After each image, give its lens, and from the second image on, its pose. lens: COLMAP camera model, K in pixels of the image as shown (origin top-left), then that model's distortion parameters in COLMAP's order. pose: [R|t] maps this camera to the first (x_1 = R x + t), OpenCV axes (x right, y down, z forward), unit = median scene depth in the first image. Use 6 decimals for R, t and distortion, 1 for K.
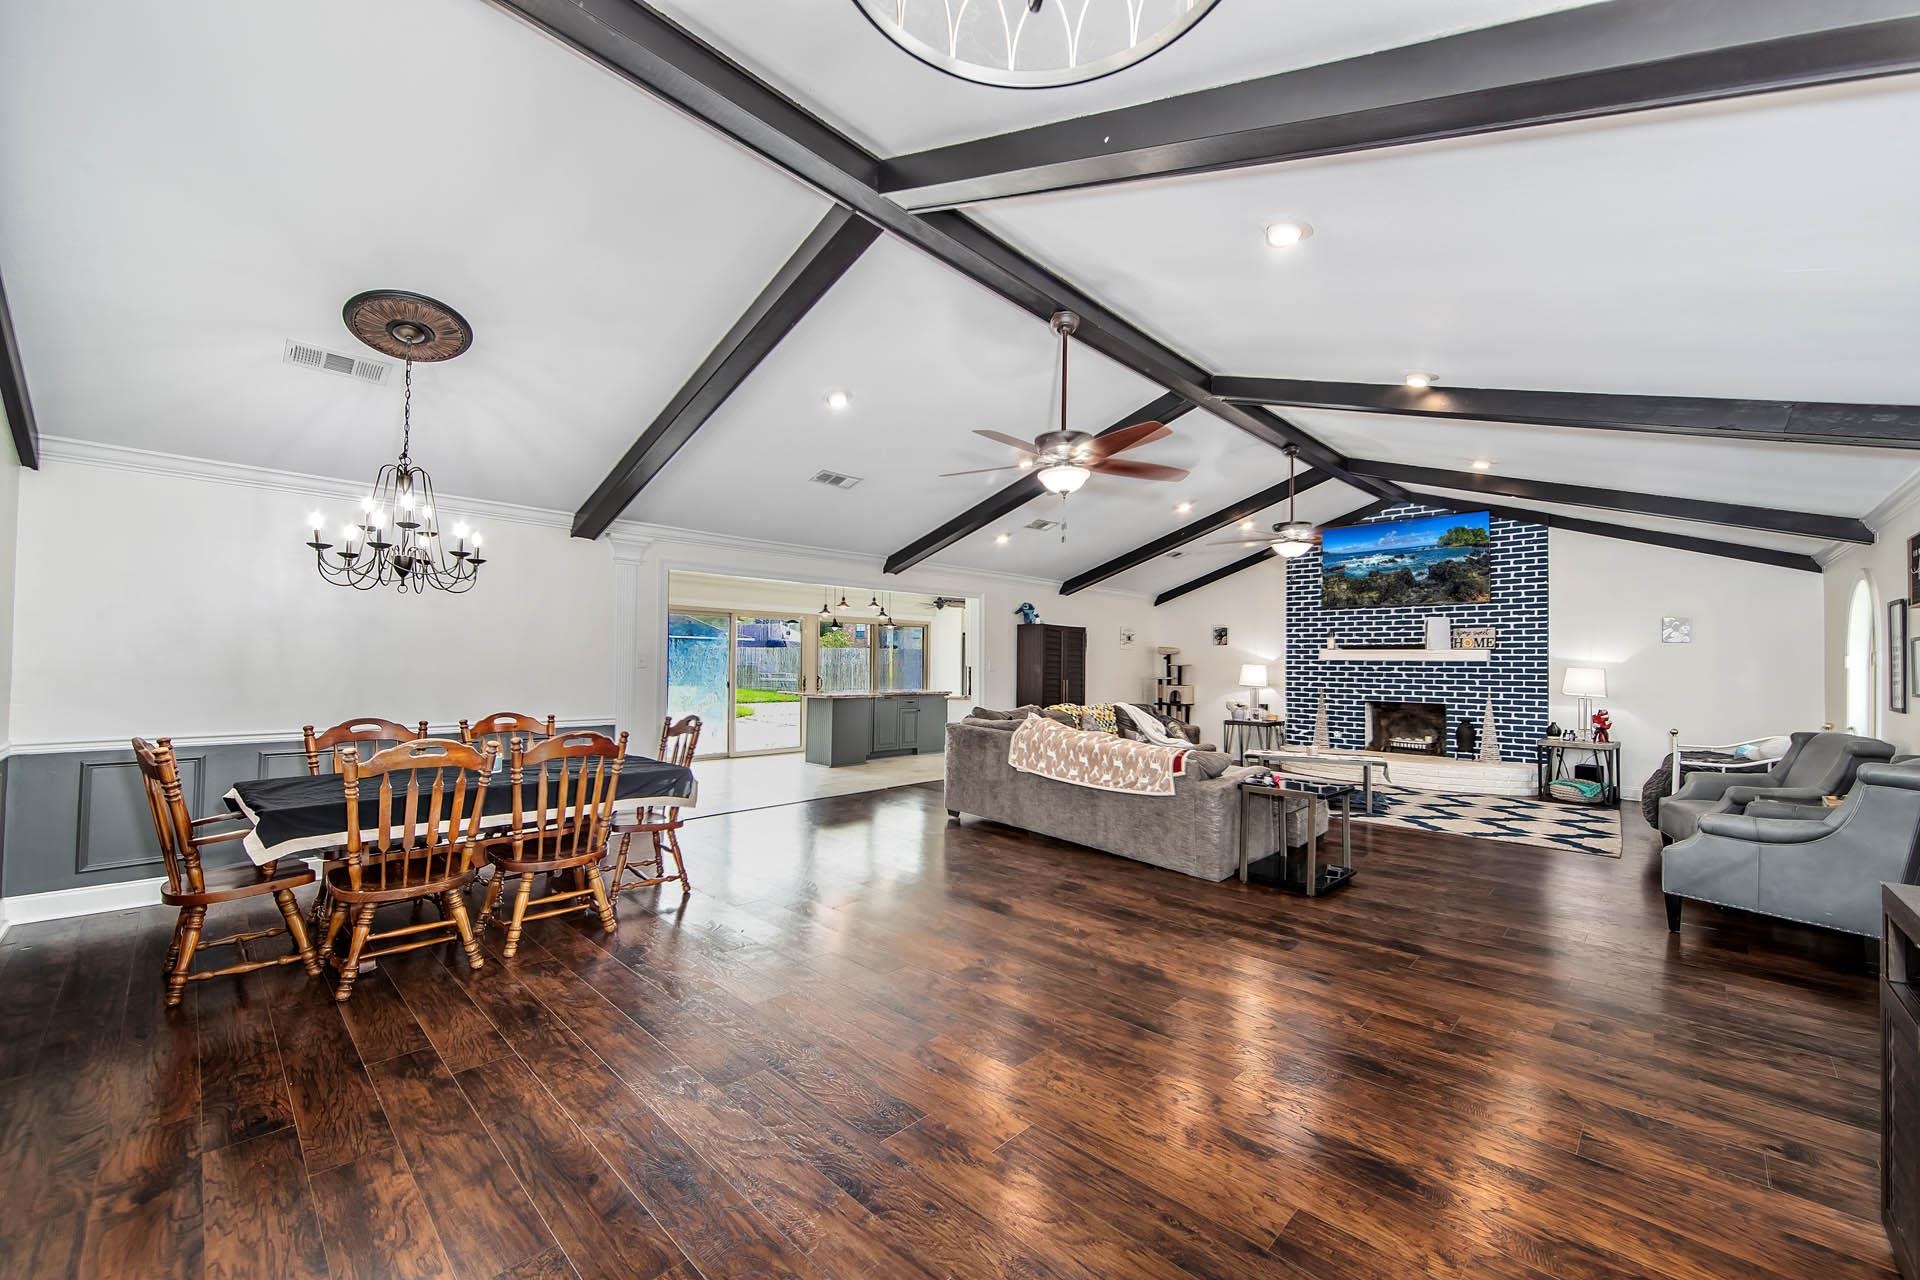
lens RADIAL K [[748.8, 0, 961.6], [0, 748.8, 652.1], [0, 0, 1]] dist [0.001176, -0.000103]
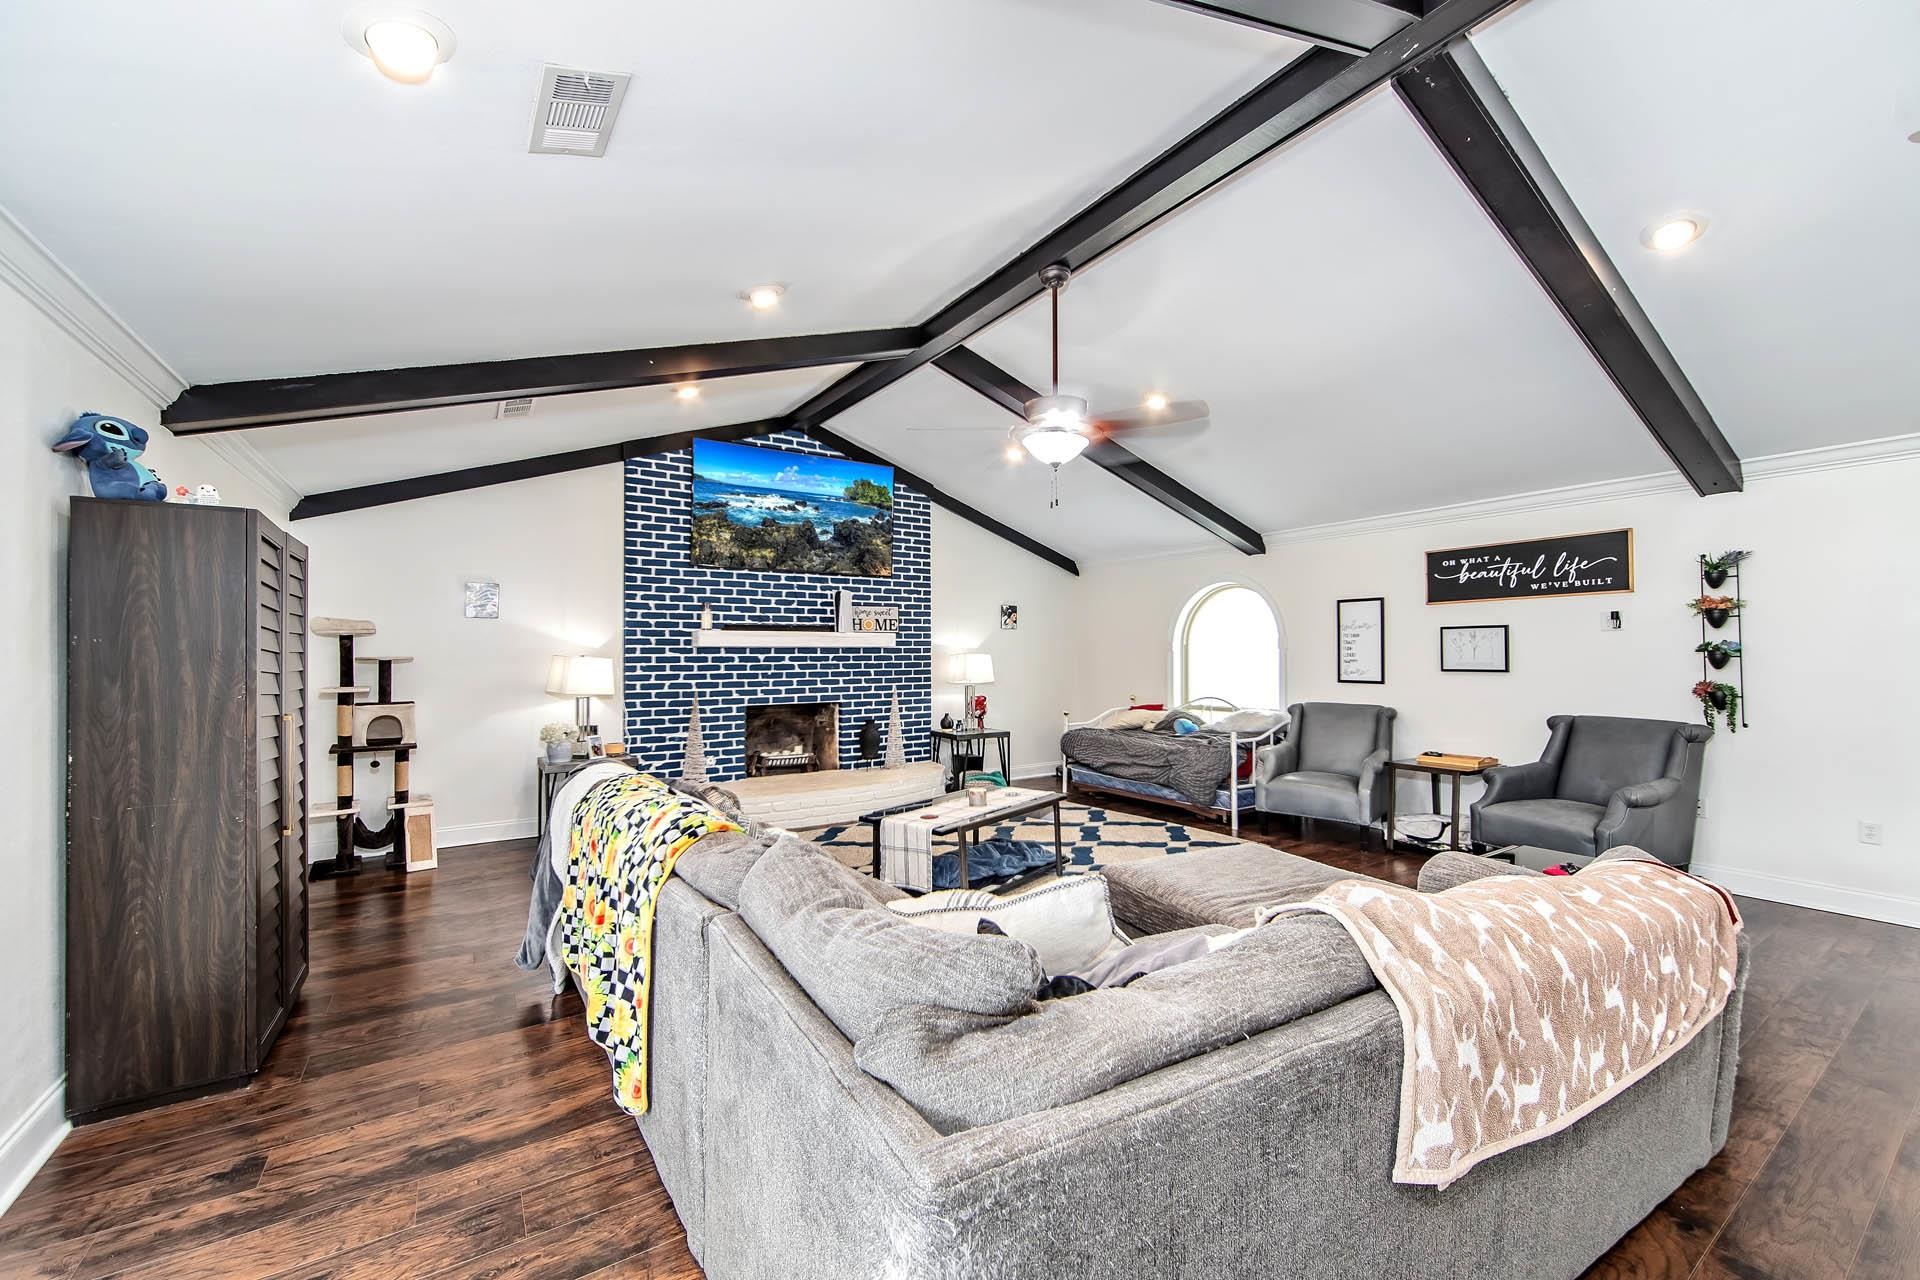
lens RADIAL K [[748.8, 0, 964.3], [0, 748.8, 653.7], [0, 0, 1]] dist [0.001176, -0.000103]
pose [[0.213835, -0.012495, 0.976790, -0.096661], [-0.006245, 0.999880, 0.014157, 0.006698], [-0.976850, -0.009128, 0.213732, 0.716049]]
